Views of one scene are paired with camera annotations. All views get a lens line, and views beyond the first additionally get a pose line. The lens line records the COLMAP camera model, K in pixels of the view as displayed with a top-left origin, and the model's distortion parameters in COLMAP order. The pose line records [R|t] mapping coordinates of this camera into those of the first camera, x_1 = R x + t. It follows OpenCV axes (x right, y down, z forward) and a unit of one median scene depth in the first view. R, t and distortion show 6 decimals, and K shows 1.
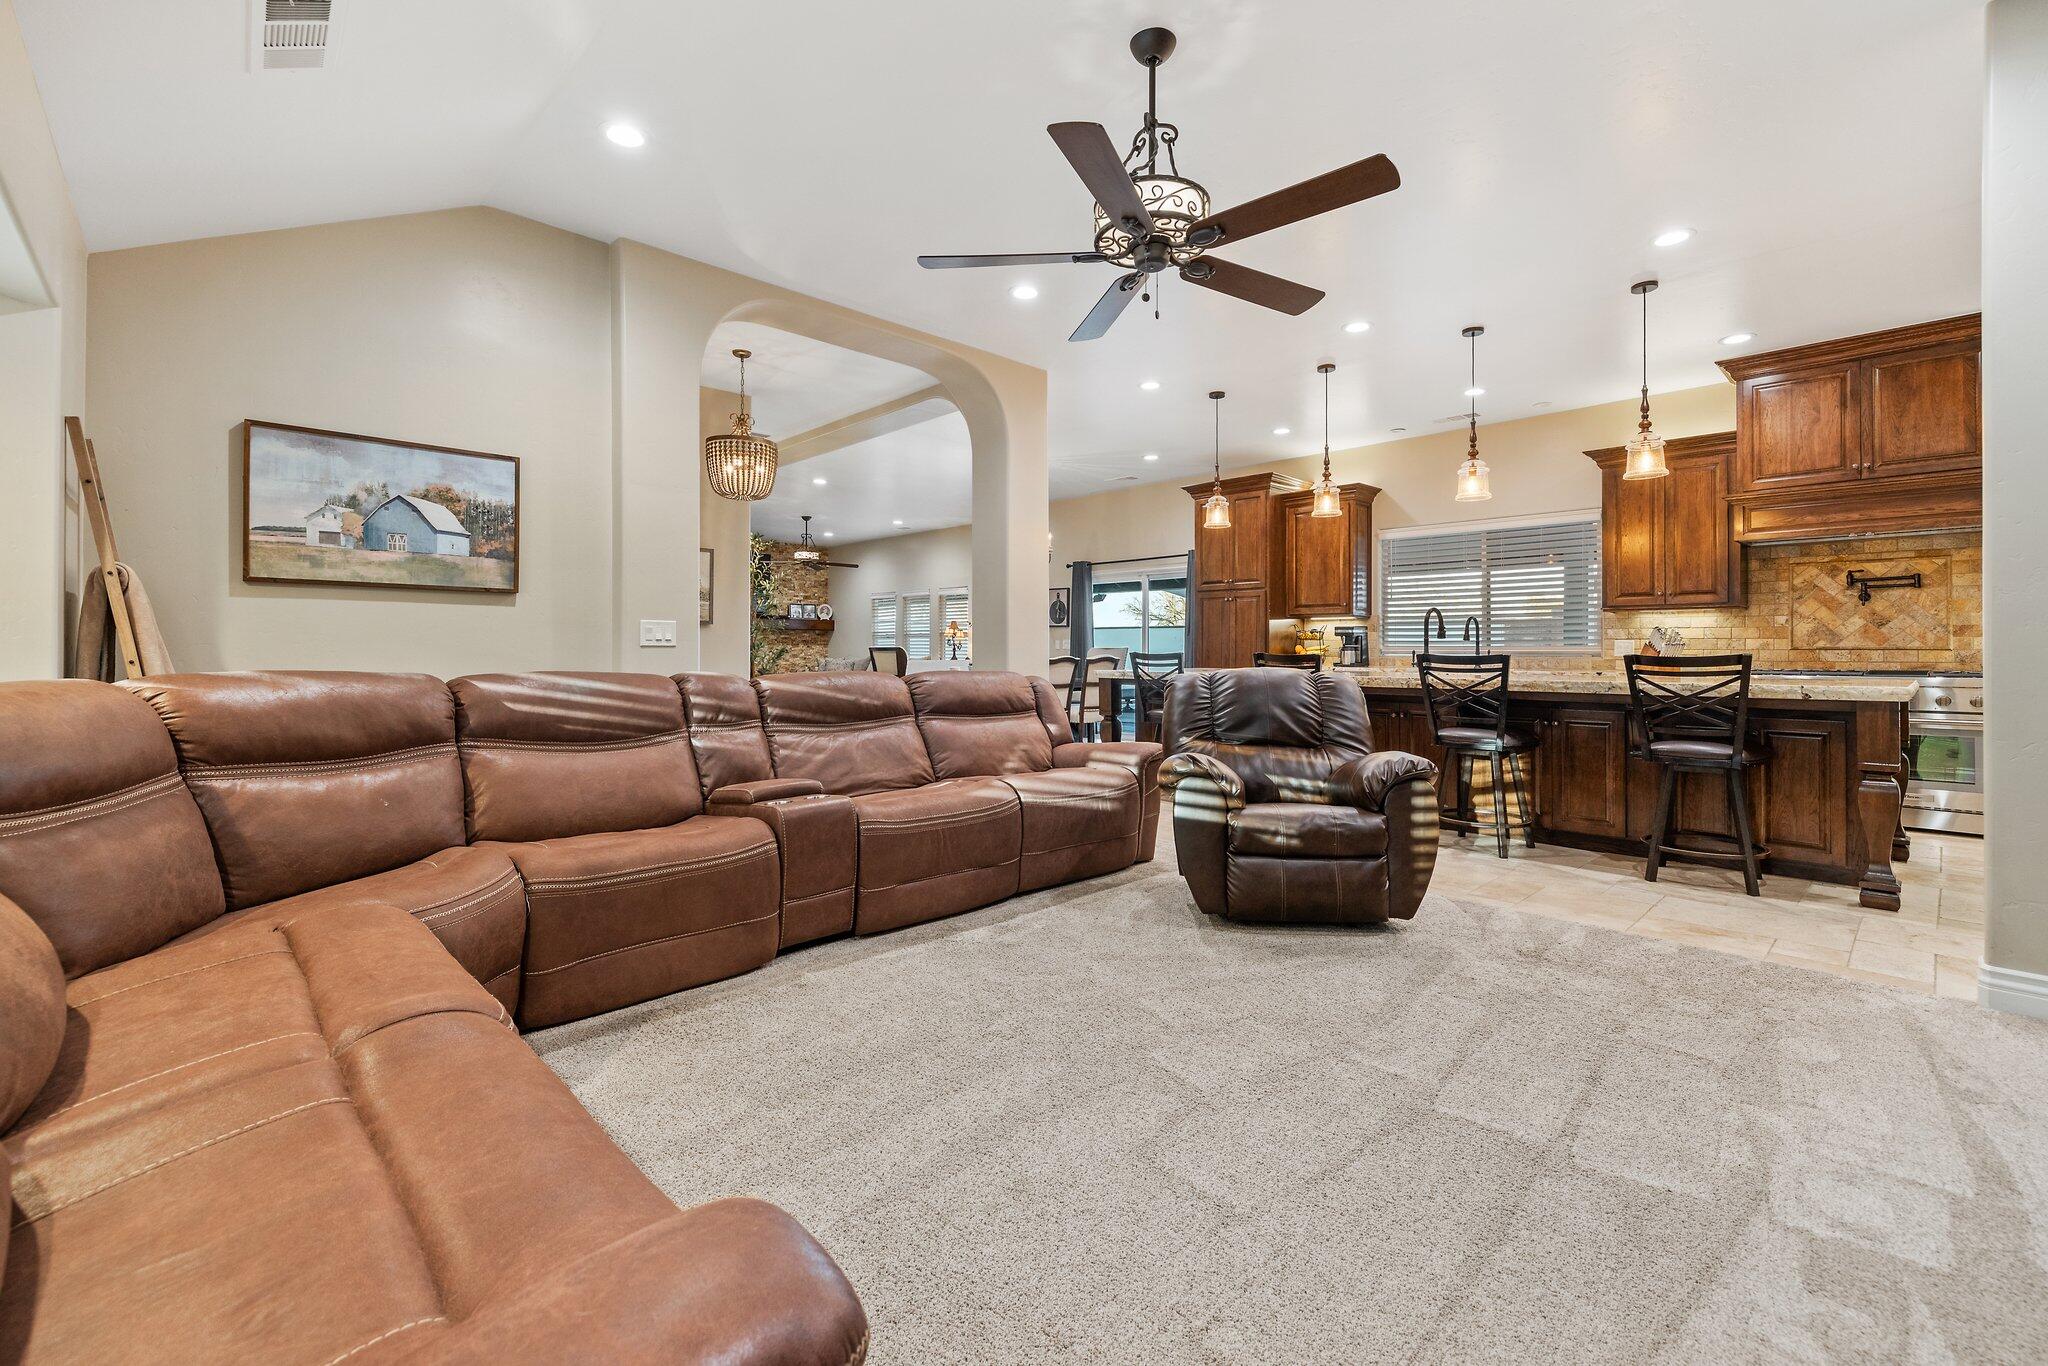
lens RADIAL K [[864.0, 0, 1033.2], [0, 864.0, 660.7], [0, 0, 1]] dist [-0.000306, 0.000412]
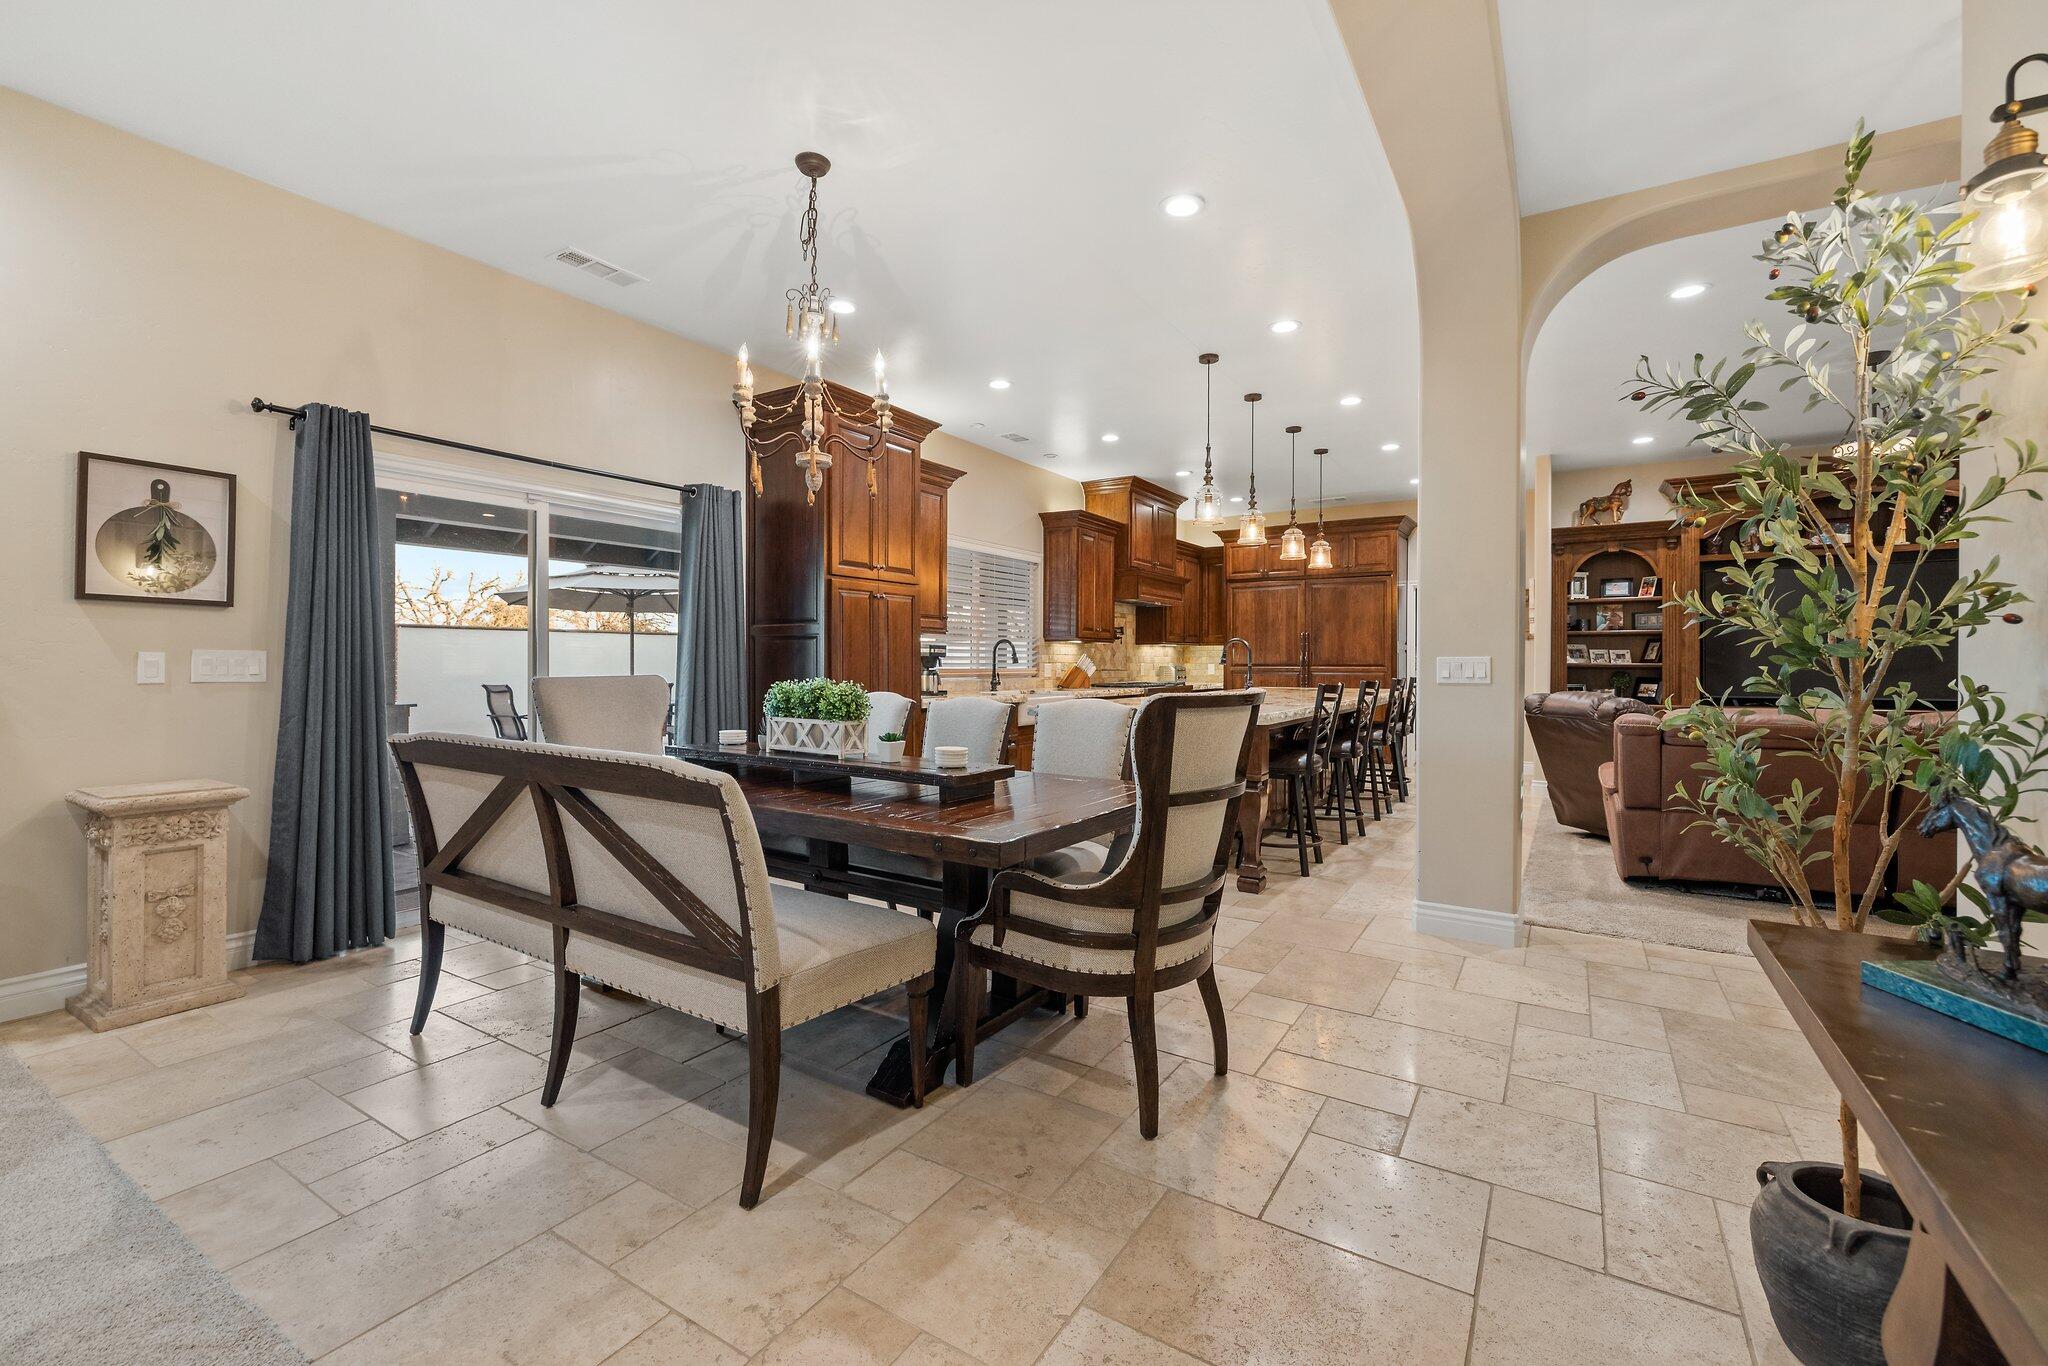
lens RADIAL K [[855.1, 0, 1030.0], [0, 855.1, 667.0], [0, 0, 1]] dist [-0.002051, 0.000435]
pose [[-0.232751, -0.007322, 0.972509, -0.579532], [0.008061, 0.999923, 0.009458, -0.035312], [-0.972503, 0.010041, -0.232674, 1.500483]]
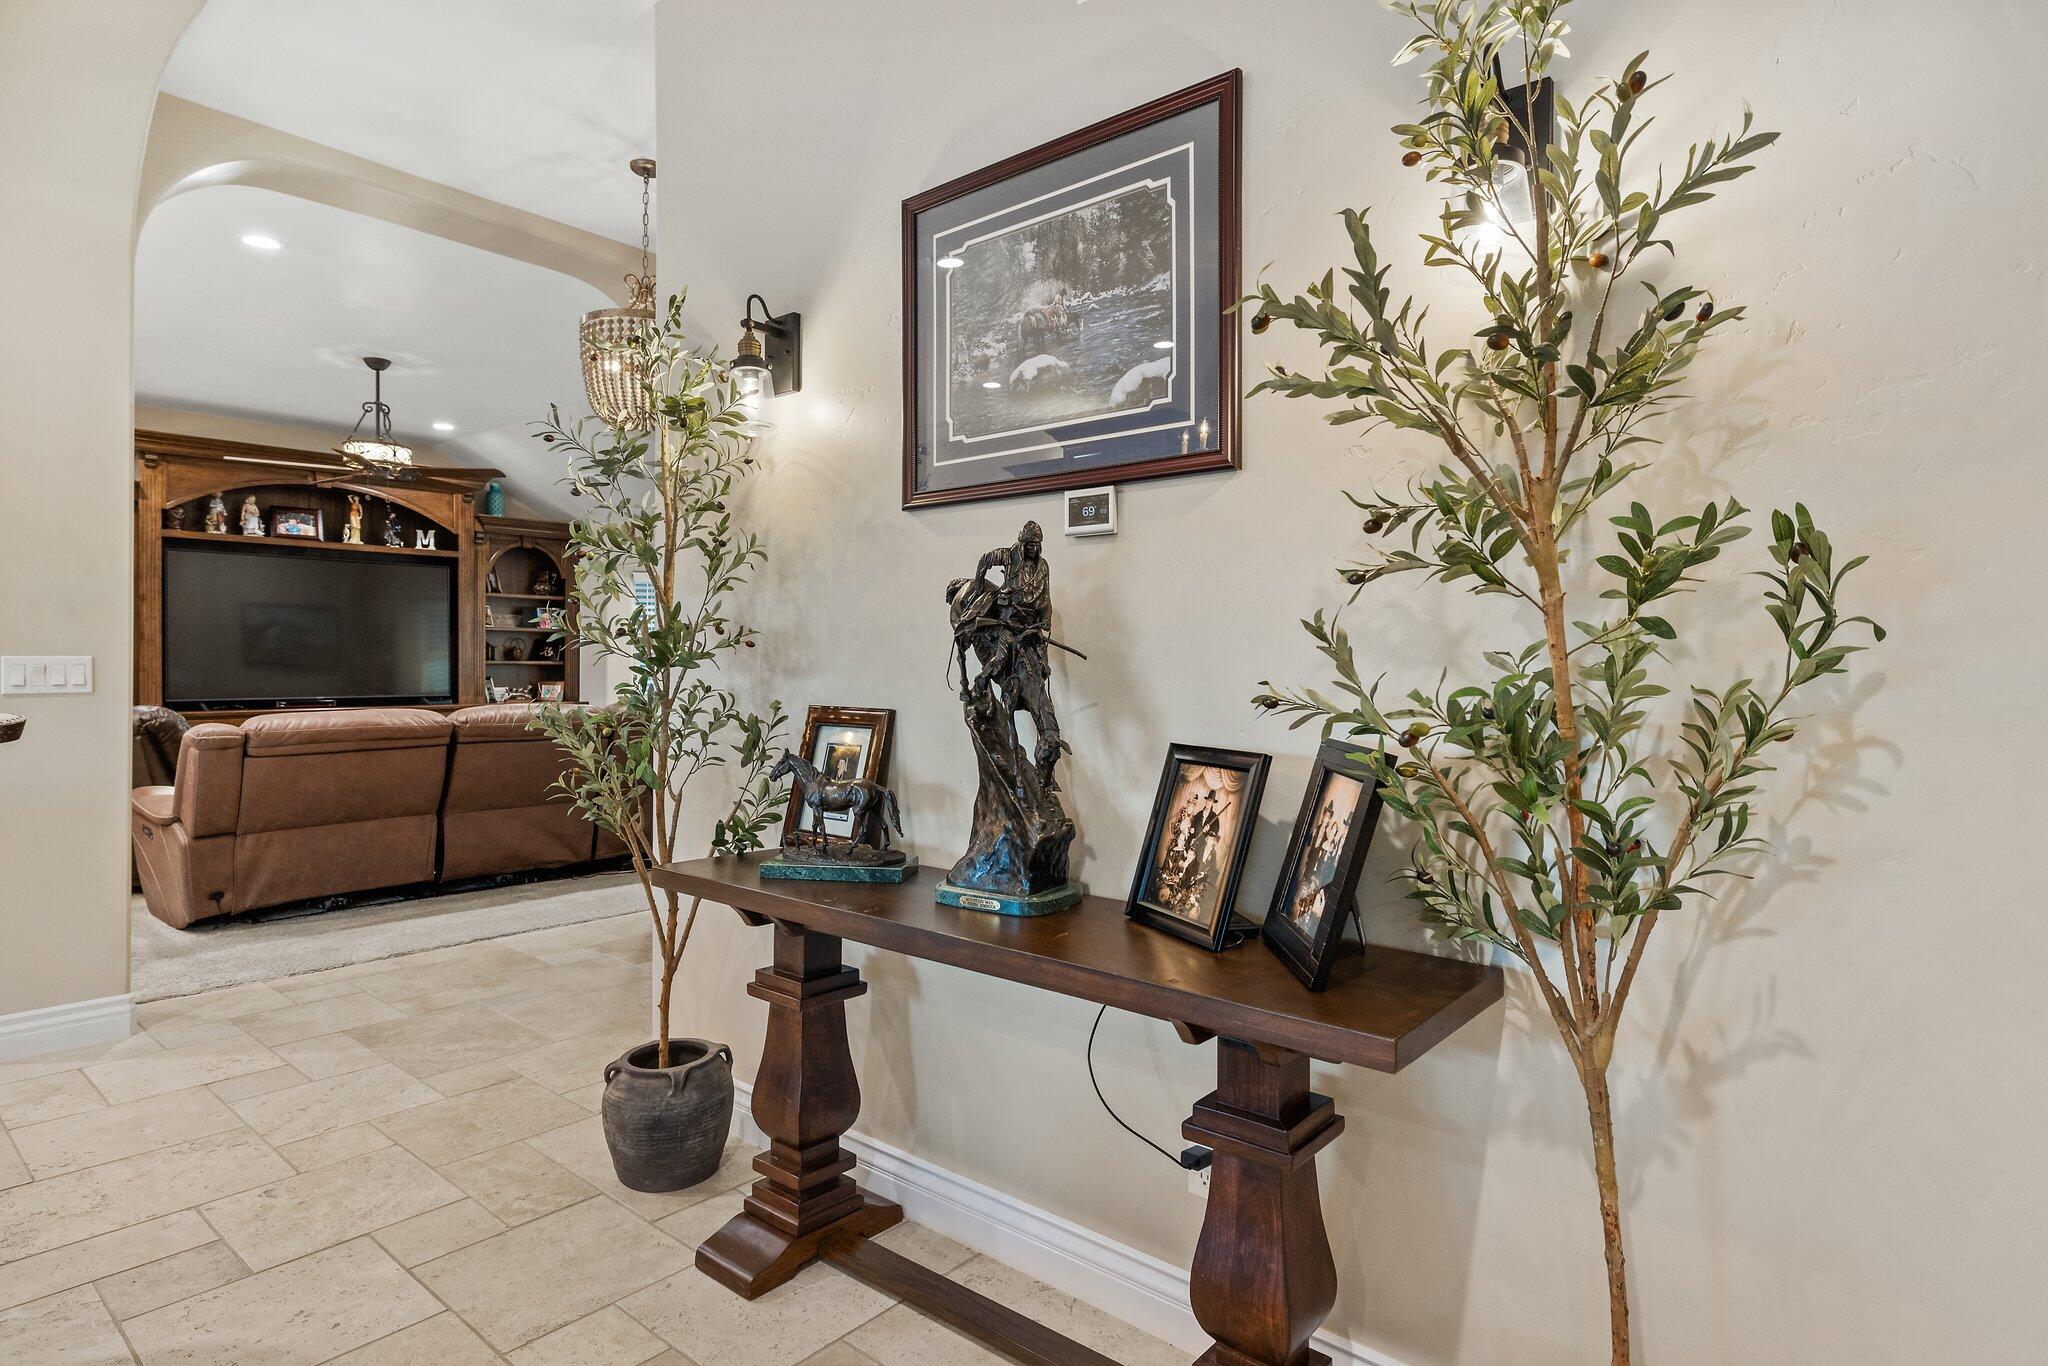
lens RADIAL K [[1084.2, 0, 1024.0], [0, 1084.2, 683.0], [0, 0, 1]] dist [0.000770, -0.001077]
pose [[-0.995444, -0.007530, -0.095049, -0.497606], [-0.010216, 0.999561, 0.027800, -0.041011], [0.094798, 0.028644, -0.995084, 1.653173]]
